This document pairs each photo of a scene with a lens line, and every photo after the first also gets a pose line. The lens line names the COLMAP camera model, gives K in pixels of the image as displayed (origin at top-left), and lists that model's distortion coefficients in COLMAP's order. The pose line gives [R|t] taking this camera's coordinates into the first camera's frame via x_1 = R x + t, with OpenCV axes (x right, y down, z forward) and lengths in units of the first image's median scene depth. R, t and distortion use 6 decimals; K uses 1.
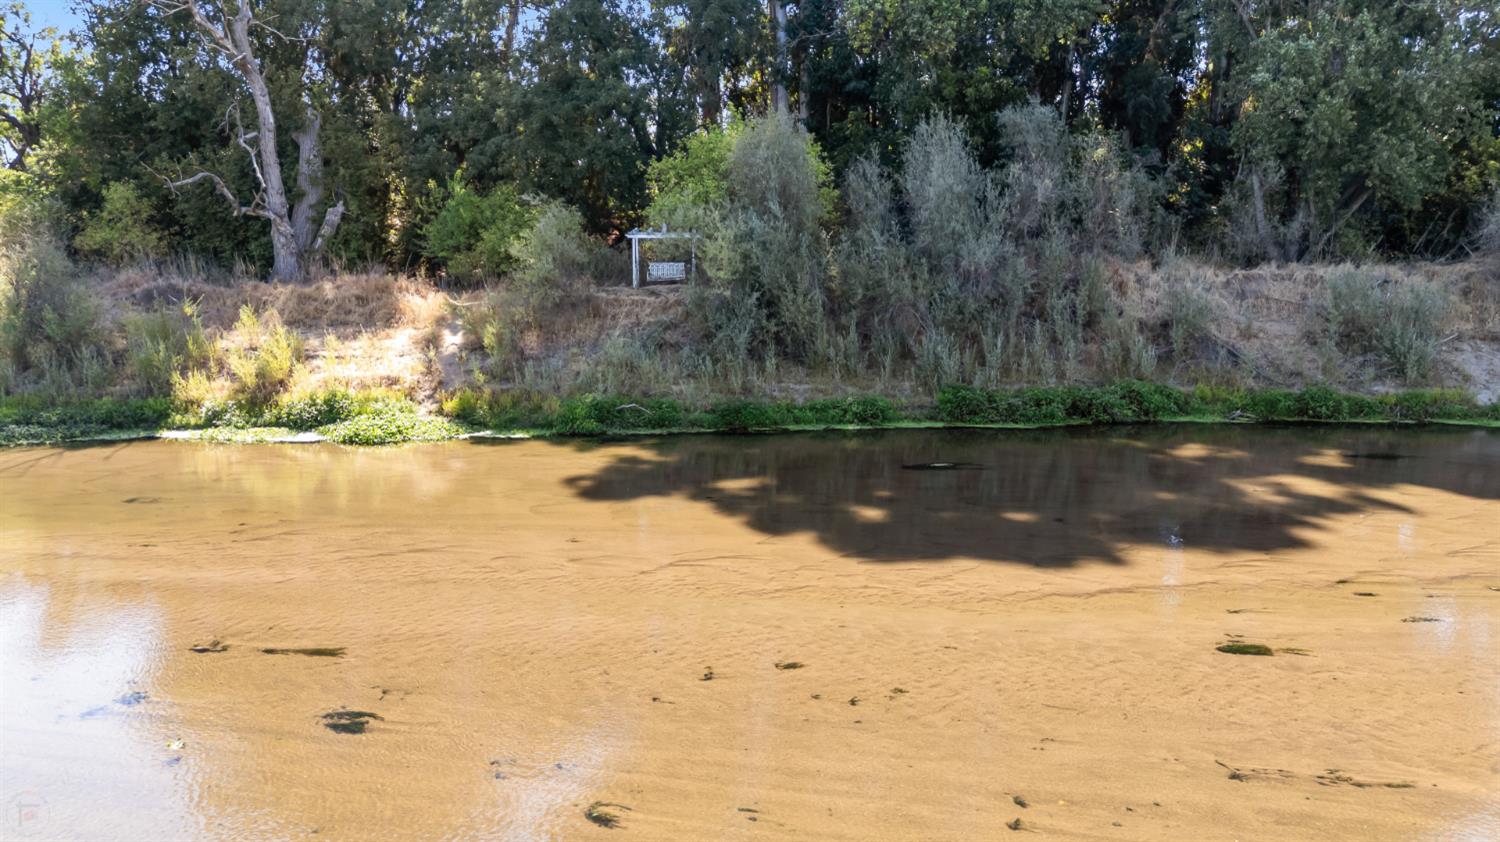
lens RADIAL K [[1103.3, 0, 762.3], [0, 1103.3, 431.1], [0, 0, 1]] dist [0.115103, -0.140003]
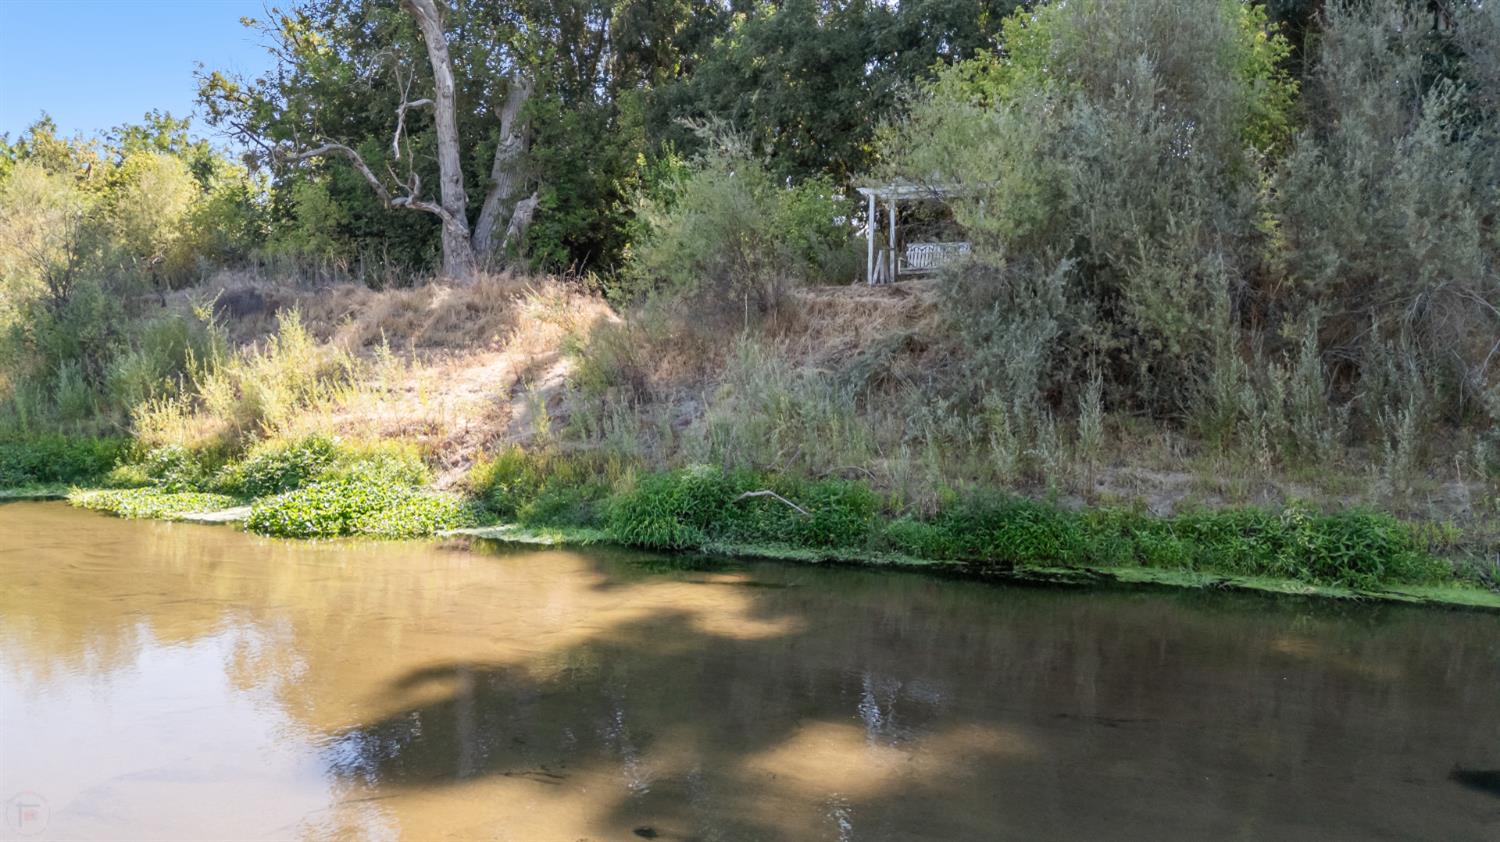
lens RADIAL K [[1103.3, 0, 762.3], [0, 1103.3, 431.1], [0, 0, 1]] dist [0.115103, -0.140003]
pose [[0.920696, 0.041826, -0.388033, 0.058325], [-0.075516, 0.994543, -0.071976, -0.014959], [0.382905, 0.095571, 0.918831, 0.539276]]
